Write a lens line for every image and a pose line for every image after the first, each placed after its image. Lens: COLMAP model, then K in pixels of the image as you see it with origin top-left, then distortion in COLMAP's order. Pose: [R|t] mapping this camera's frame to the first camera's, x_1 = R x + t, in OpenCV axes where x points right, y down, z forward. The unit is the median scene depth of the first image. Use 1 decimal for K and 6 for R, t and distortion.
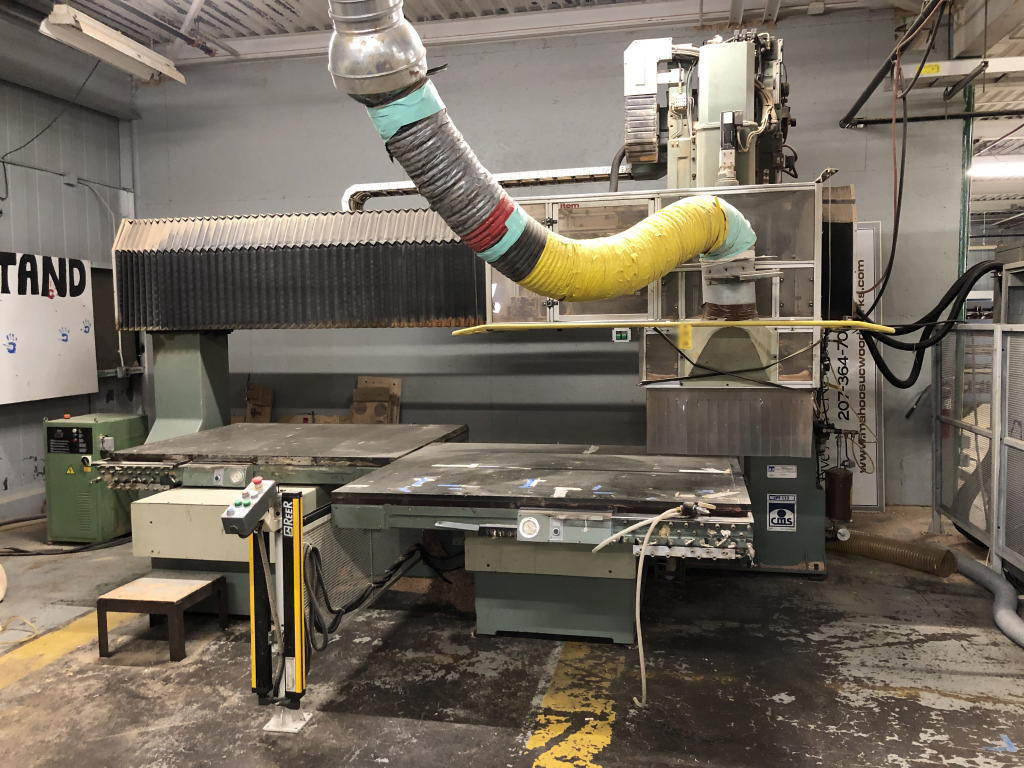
lens RADIAL K [[839.8, 0, 511.4], [0, 839.8, 382.3], [0, 0, 1]] dist [-0.002650, 0.006943]
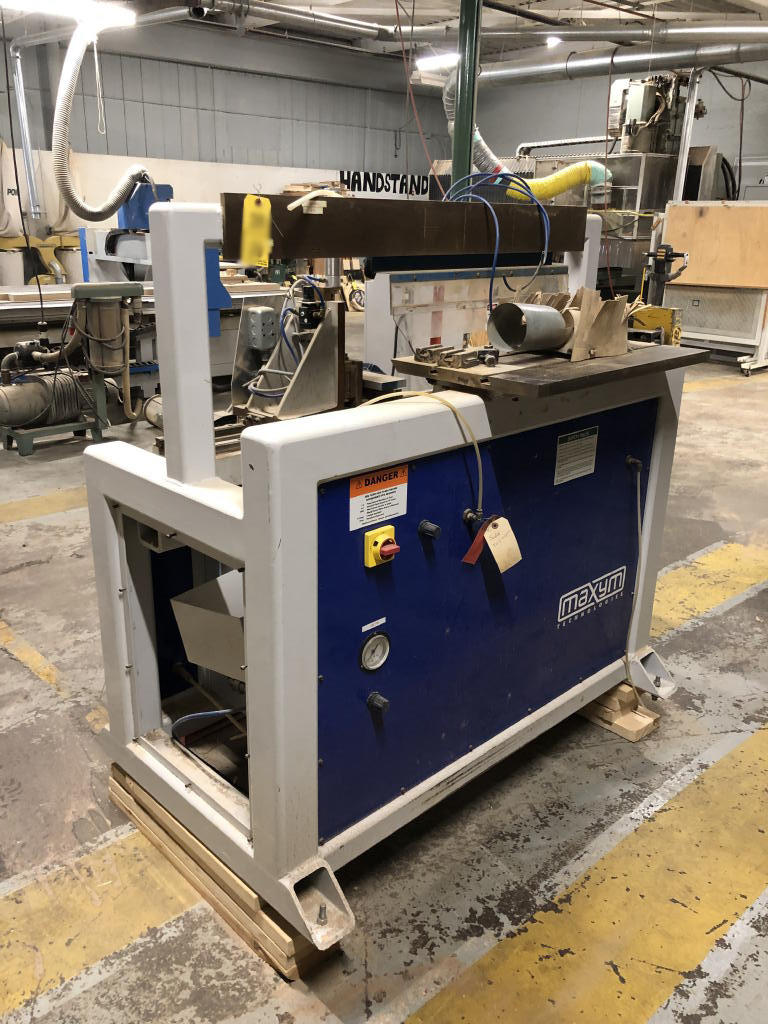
lens RADIAL K [[839.8, 0, 383.9], [0, 839.8, 512.2], [0, 0, 1]] dist [-0.002650, 0.006943]
pose [[0.806603, 0.223418, -0.547244, 0.849080], [-0.073036, 0.956392, 0.282807, 0.085259], [0.586564, -0.188145, 0.787747, -1.024279]]
